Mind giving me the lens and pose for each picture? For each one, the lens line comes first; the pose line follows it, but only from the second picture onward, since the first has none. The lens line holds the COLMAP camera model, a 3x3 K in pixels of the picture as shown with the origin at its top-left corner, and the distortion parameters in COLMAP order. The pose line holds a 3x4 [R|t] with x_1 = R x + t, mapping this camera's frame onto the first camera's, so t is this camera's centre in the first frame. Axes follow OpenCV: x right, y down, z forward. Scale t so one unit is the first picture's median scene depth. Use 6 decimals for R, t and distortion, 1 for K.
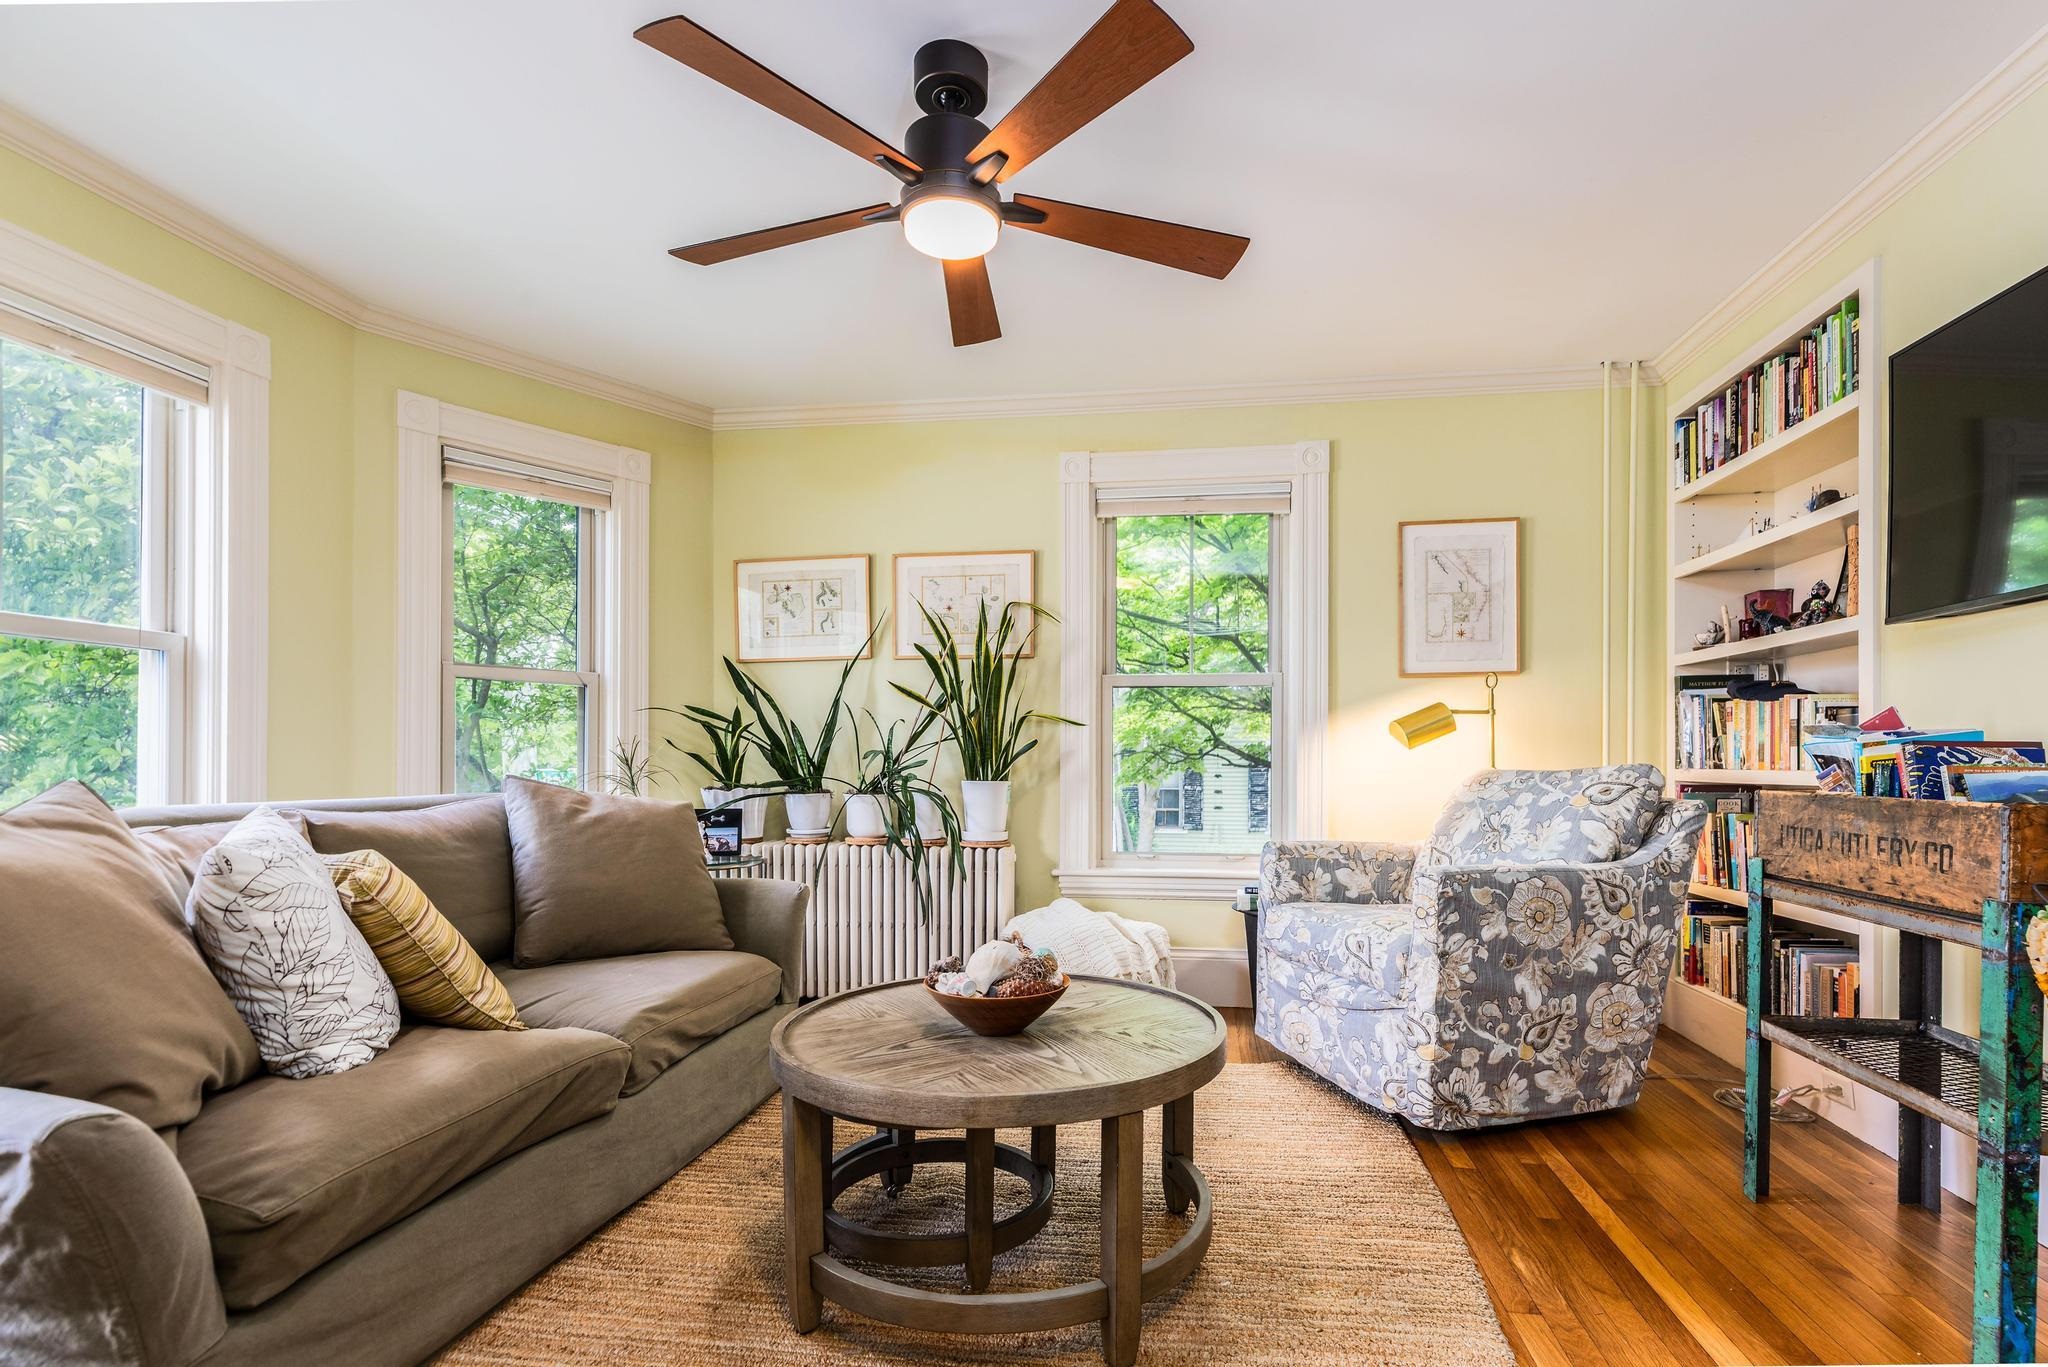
lens RADIAL K [[975.9, 0, 1034.4], [0, 975.9, 764.0], [0, 0, 1]] dist [0.004089, -0.000970]
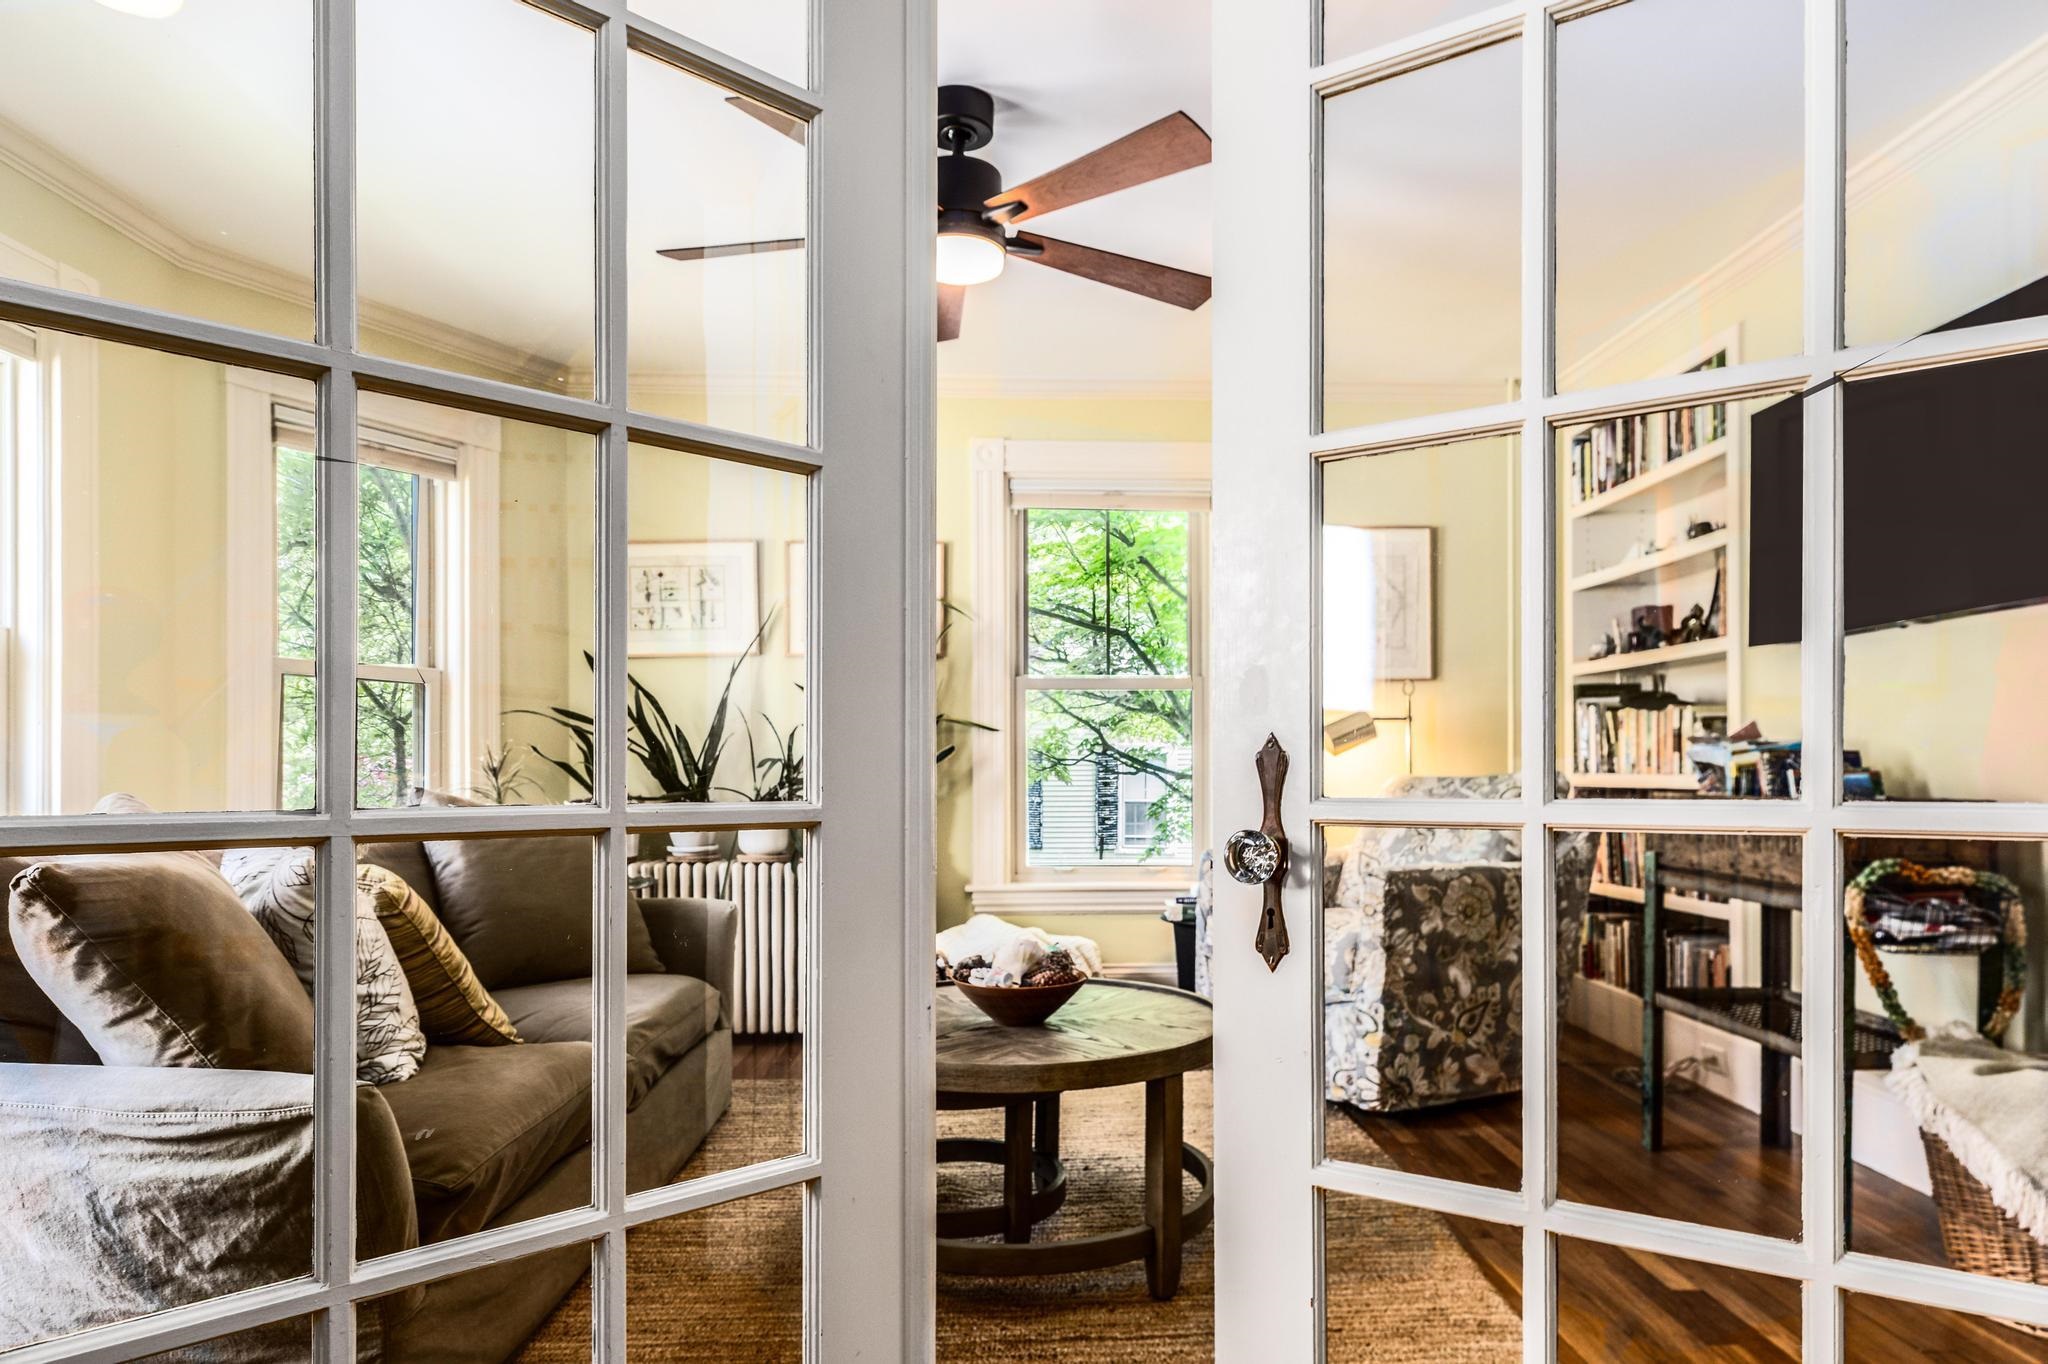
lens RADIAL K [[1215.8, 0, 1023.7], [0, 1215.8, 771.8], [0, 0, 1]] dist [-0.002548, 0.001639]
pose [[0.984554, -0.004805, 0.175017, -0.196376], [0.004807, 0.999988, 0.000413, -0.000828], [-0.175017, 0.000435, 0.984565, -0.229540]]
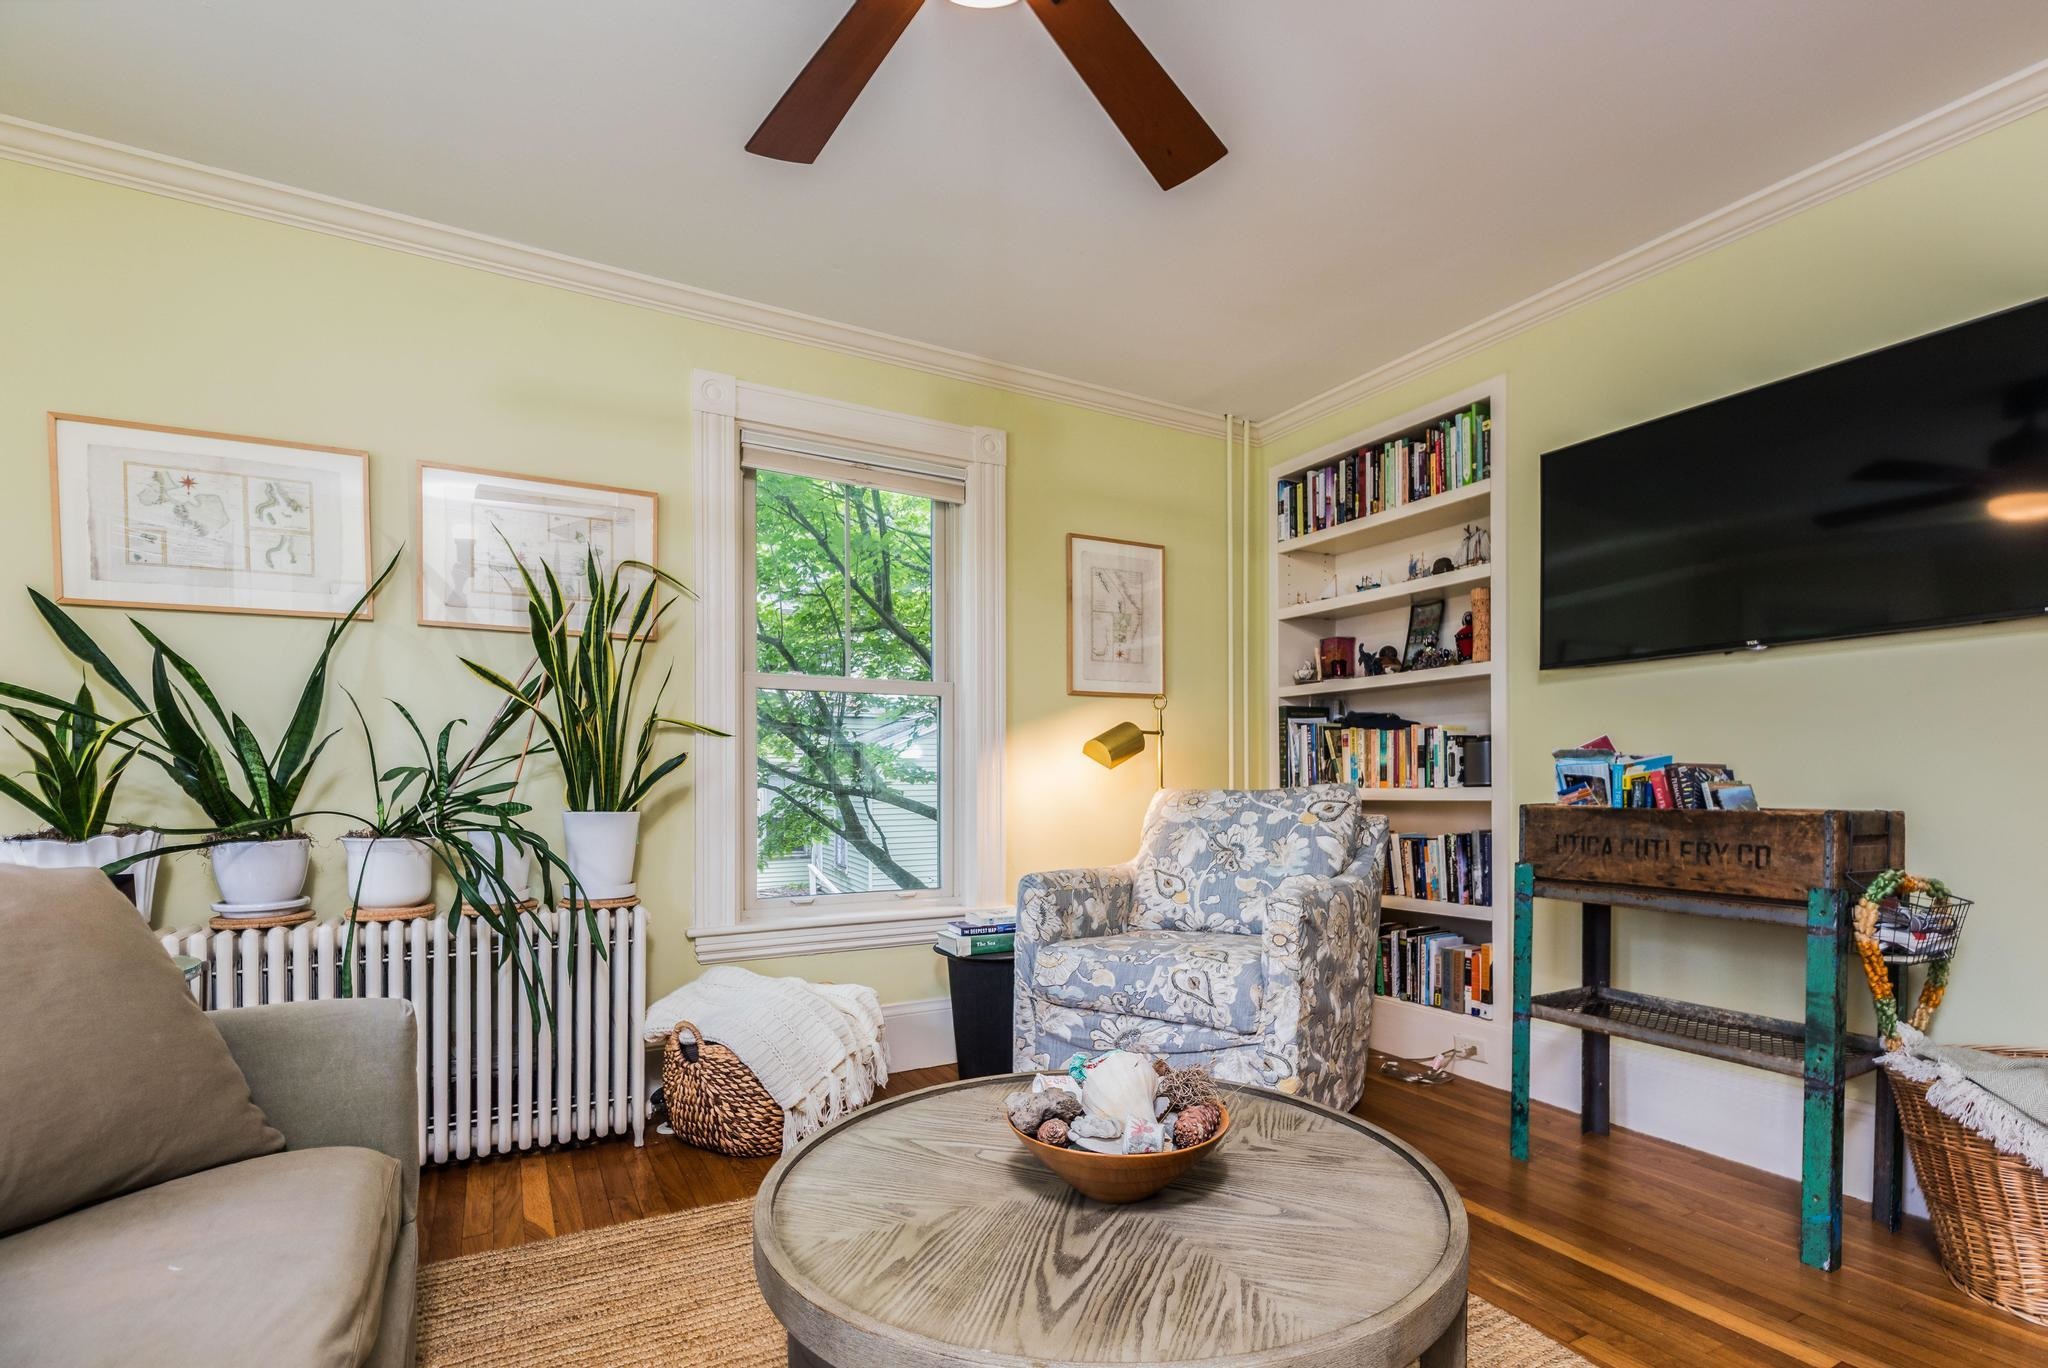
lens RADIAL K [[977.3, 0, 1043.5], [0, 977.3, 791.5], [0, 0, 1]] dist [0.001769, -0.000397]
pose [[0.779580, -0.008571, 0.626245, -0.358404], [0.005177, 0.999960, 0.007240, -0.000449], [-0.626282, -0.002402, 0.779593, 0.381685]]
